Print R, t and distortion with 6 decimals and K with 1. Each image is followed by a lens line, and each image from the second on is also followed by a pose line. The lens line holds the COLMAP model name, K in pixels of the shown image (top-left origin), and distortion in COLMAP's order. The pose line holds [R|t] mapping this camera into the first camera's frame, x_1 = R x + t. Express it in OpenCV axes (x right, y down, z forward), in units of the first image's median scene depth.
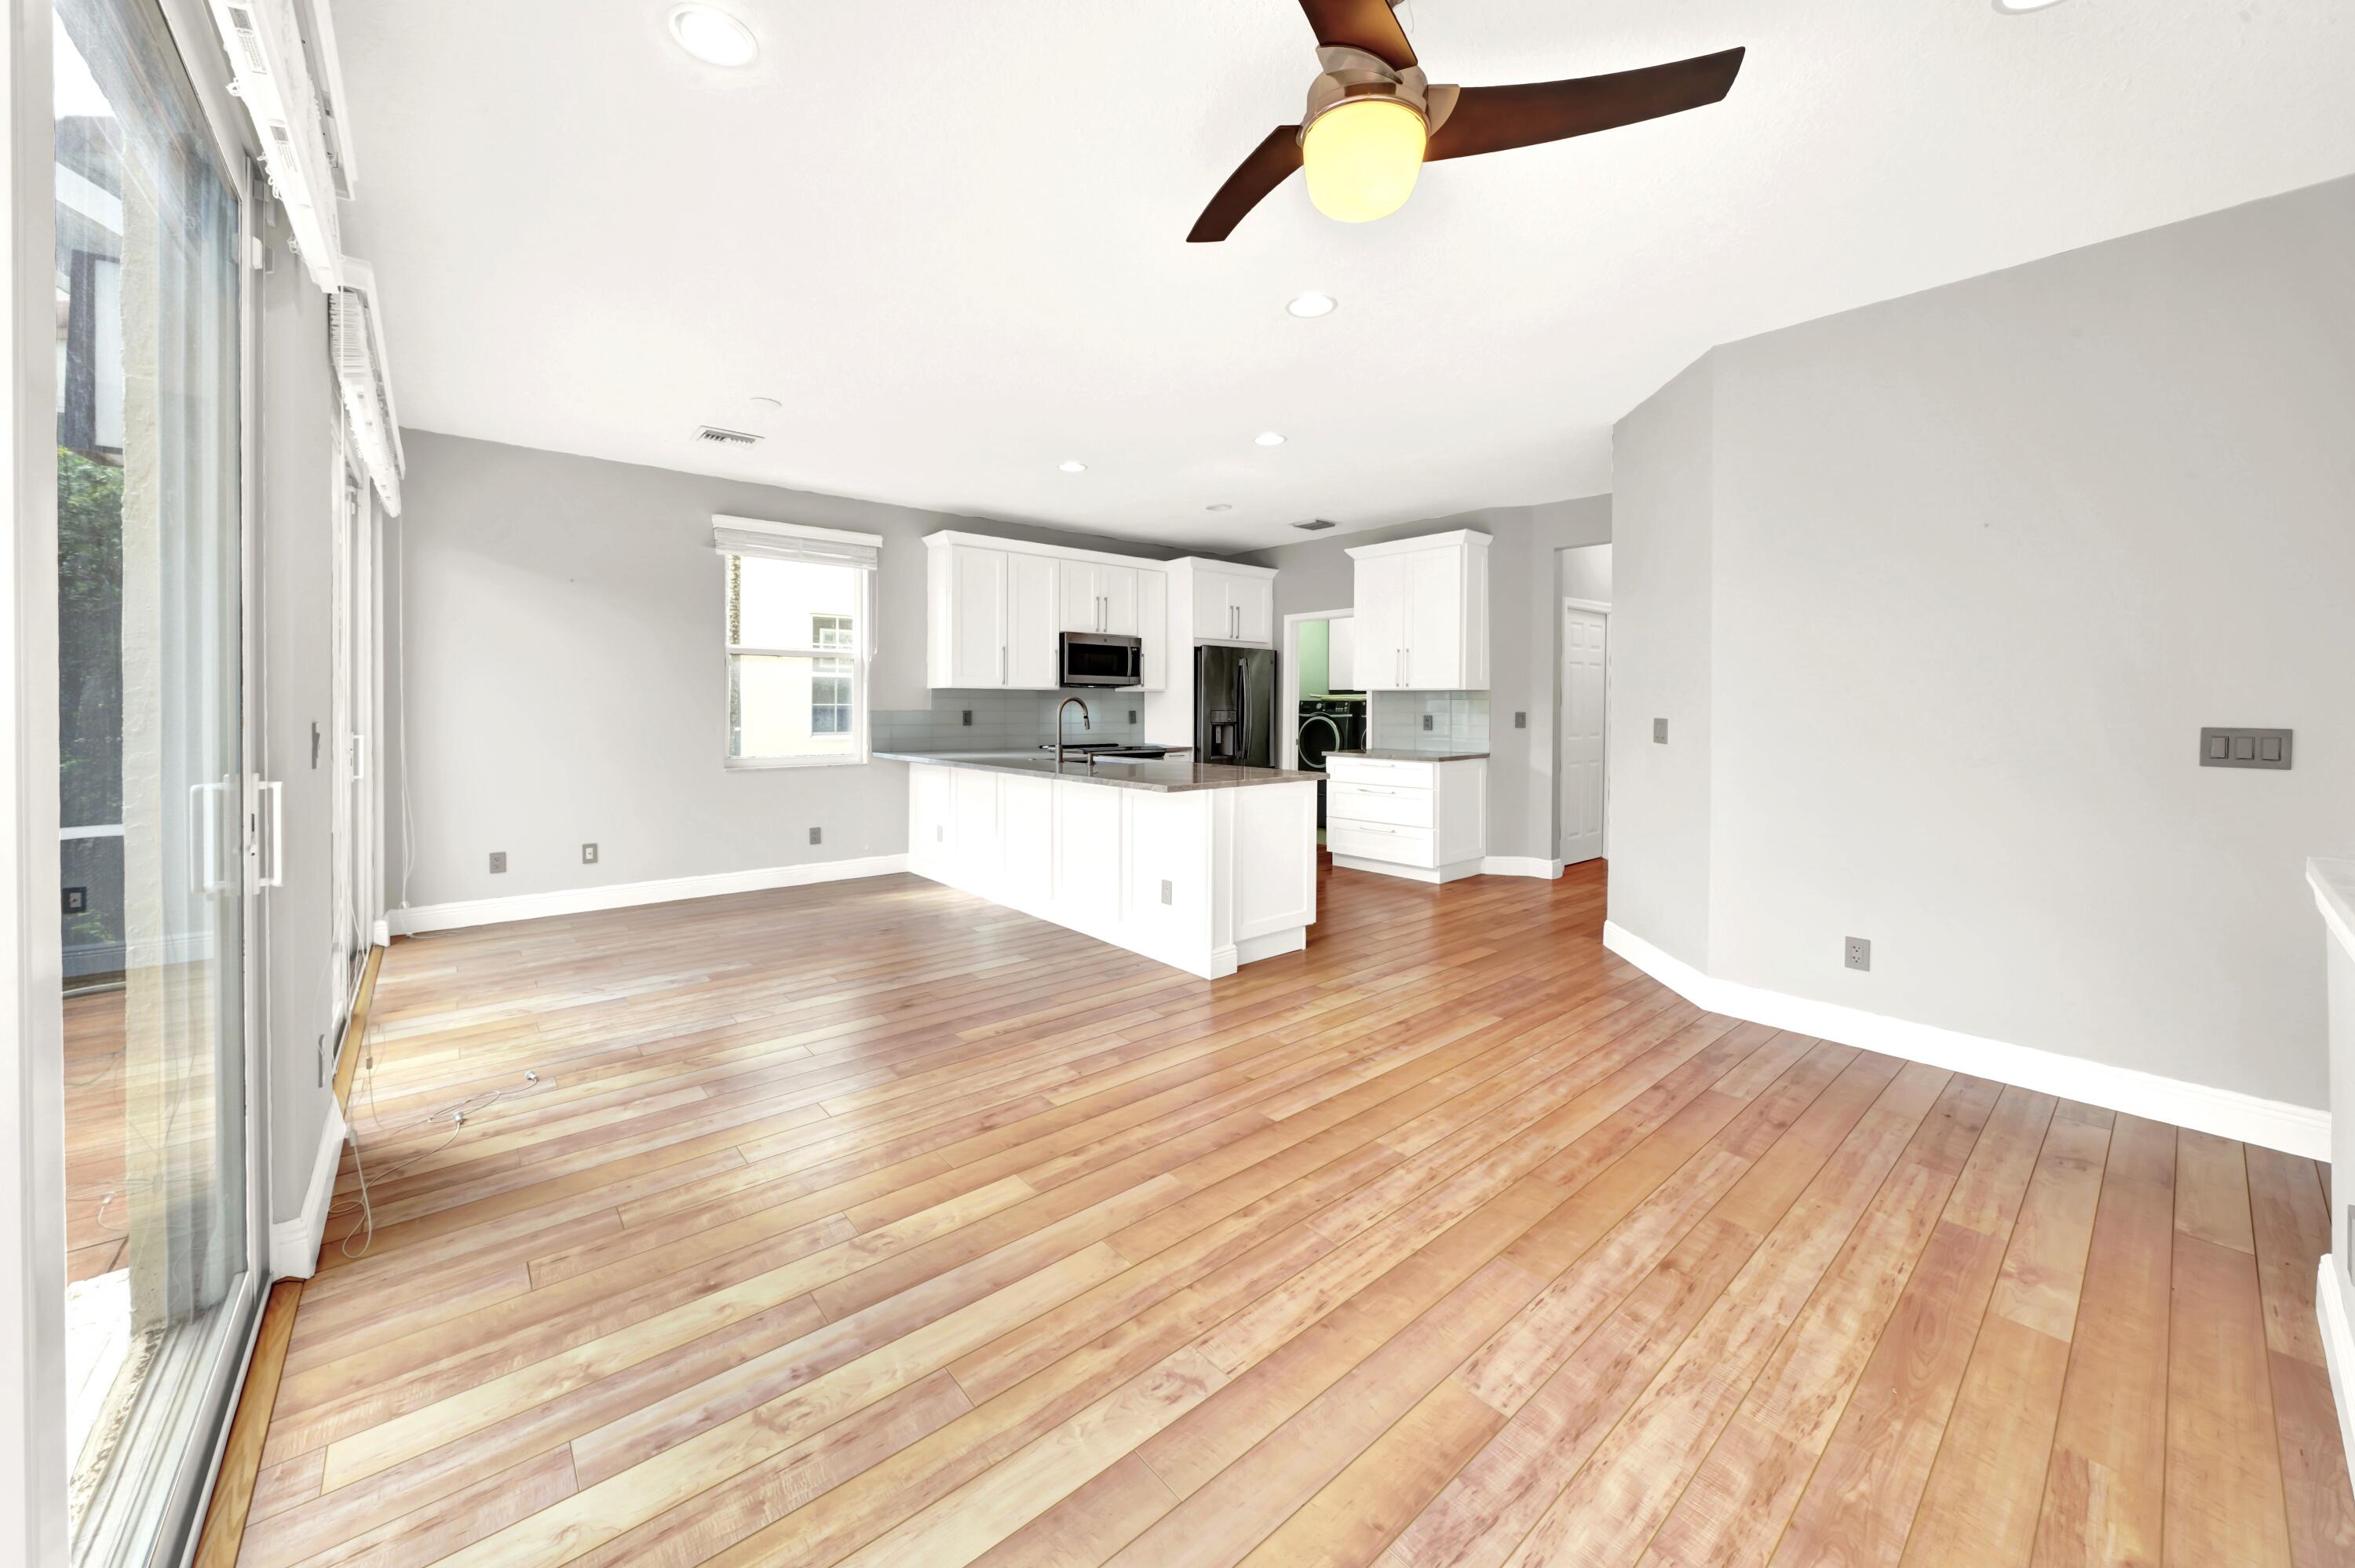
lens RADIAL K [[833.2, 0, 1130.8], [0, 833.2, 714.8], [0, 0, 1]] dist [-0.001865, -0.000221]
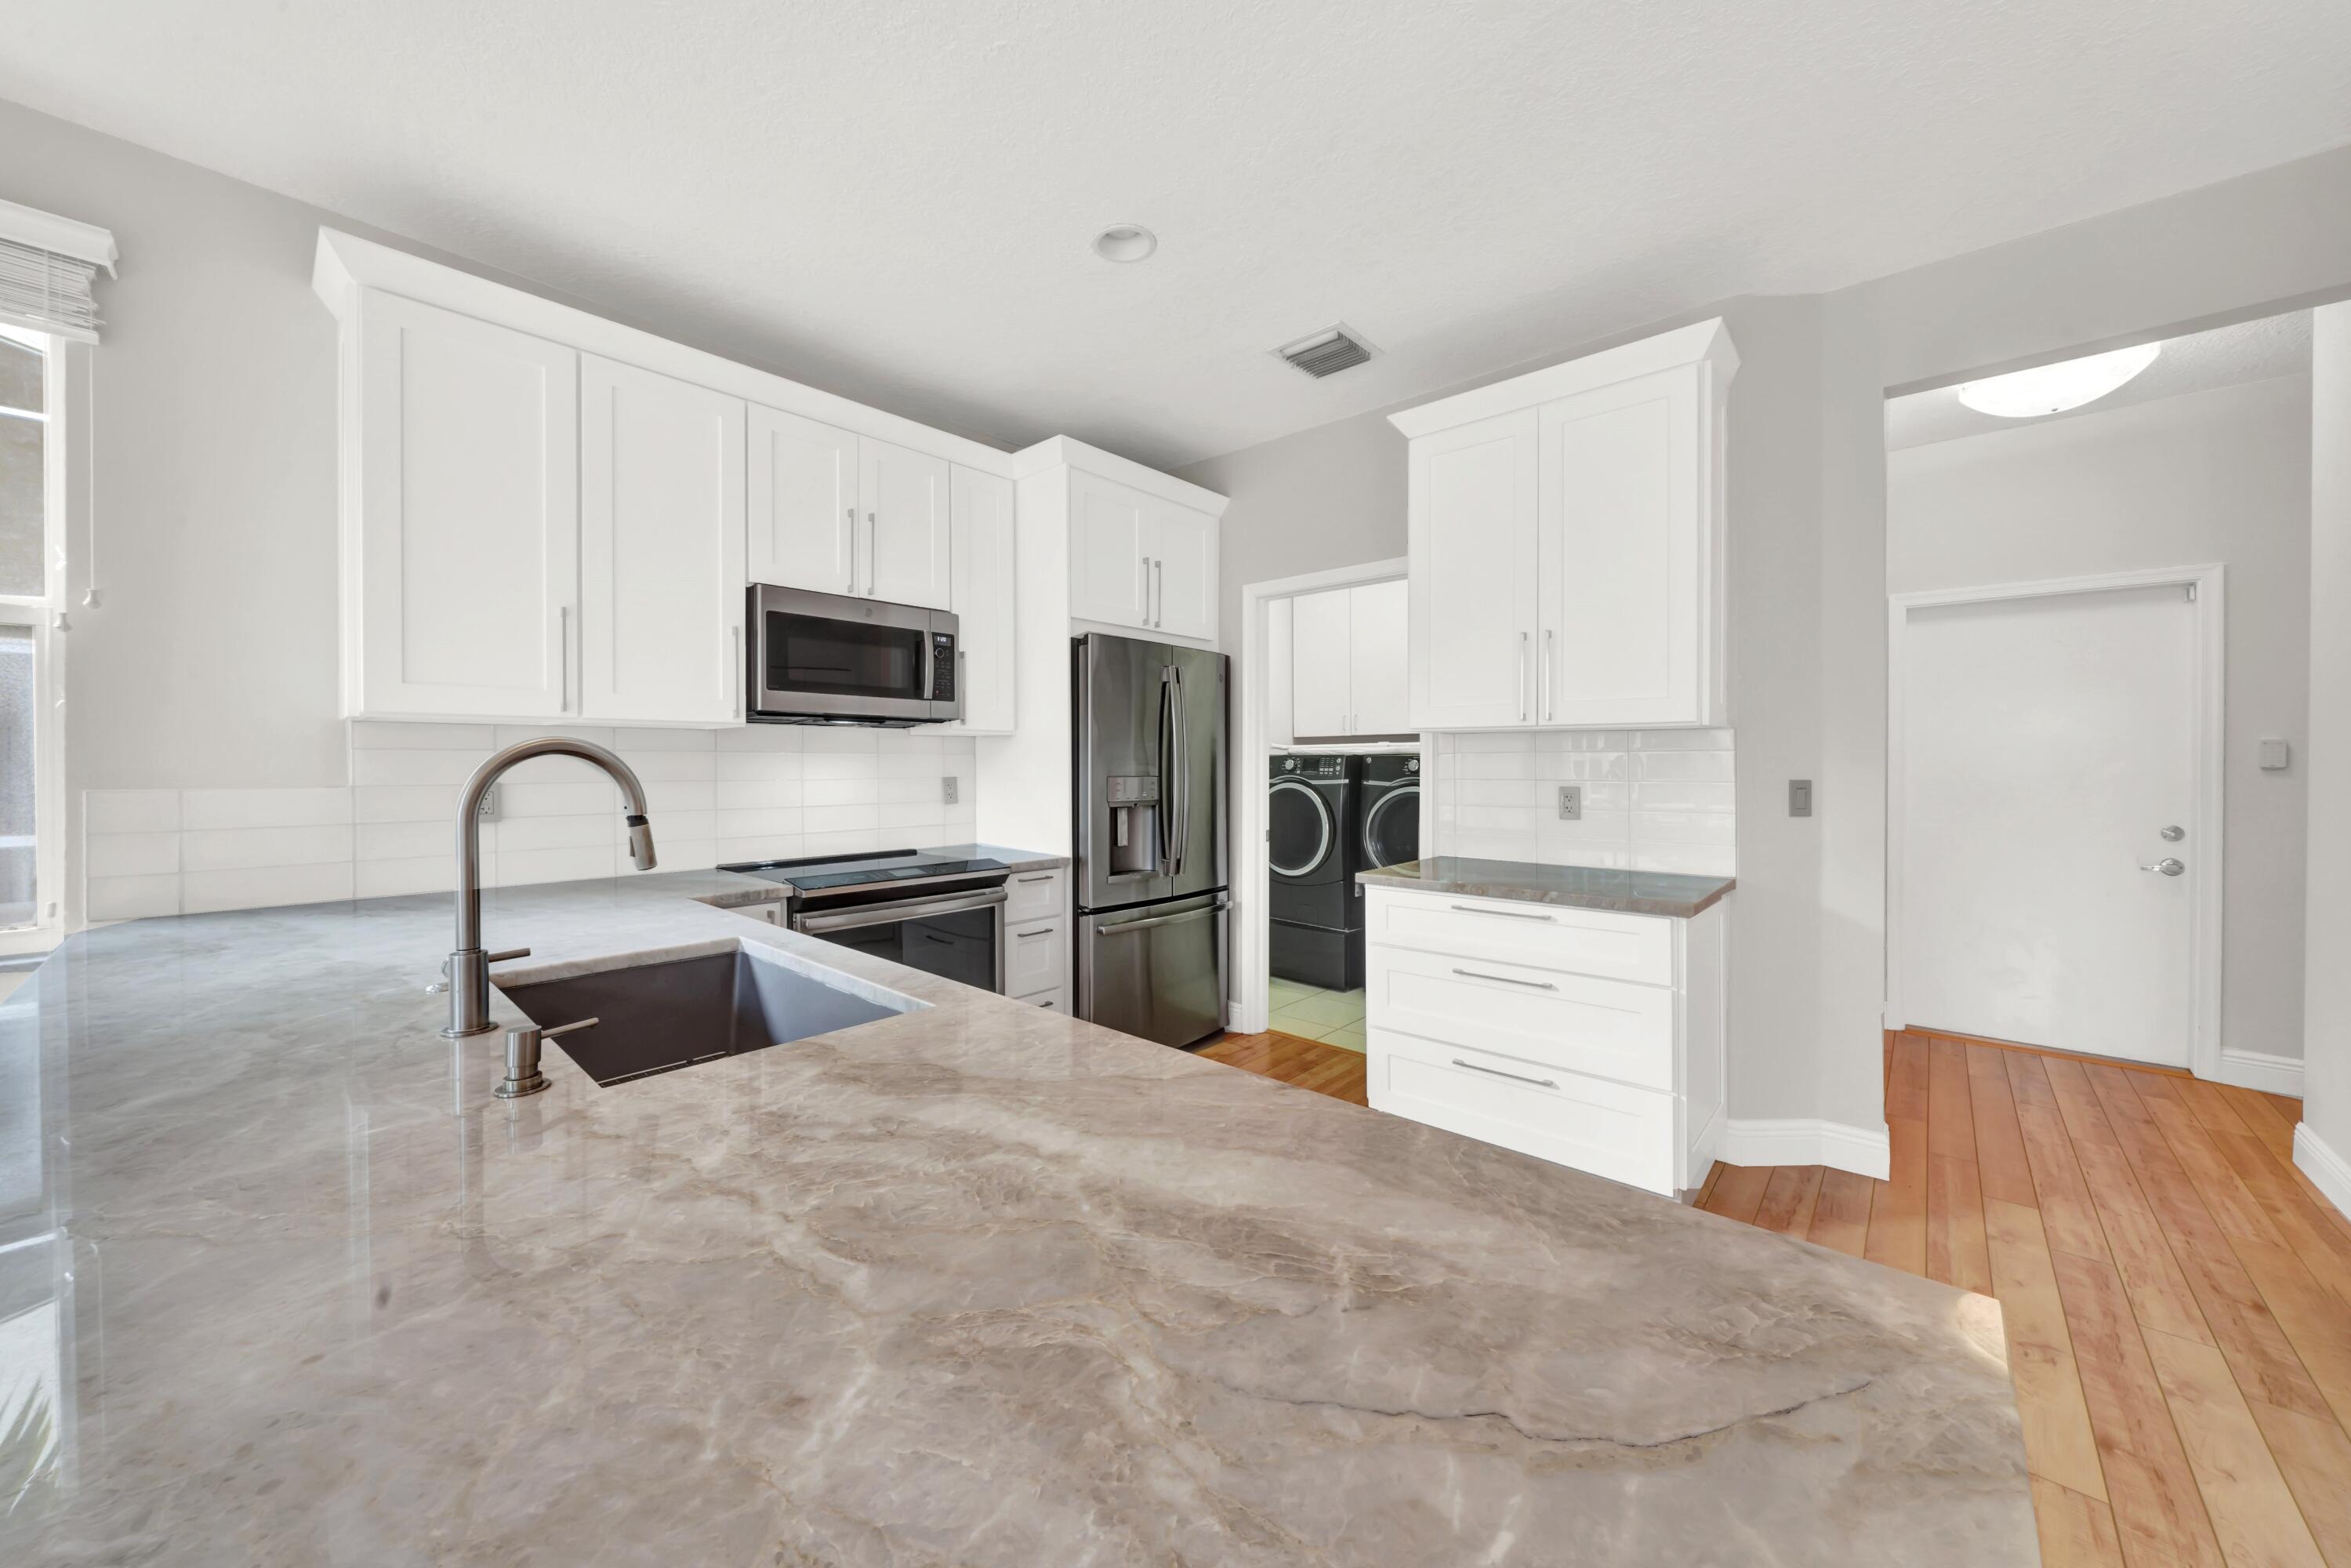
lens RADIAL K [[832.0, 0, 1144.9], [0, 832.0, 774.2], [0, 0, 1]] dist [-0.001865, -0.000221]
pose [[0.987326, -0.004896, 0.158632, 0.056493], [0.004131, 0.999978, 0.005155, -0.011362], [-0.158654, -0.004434, 0.987324, 0.705580]]
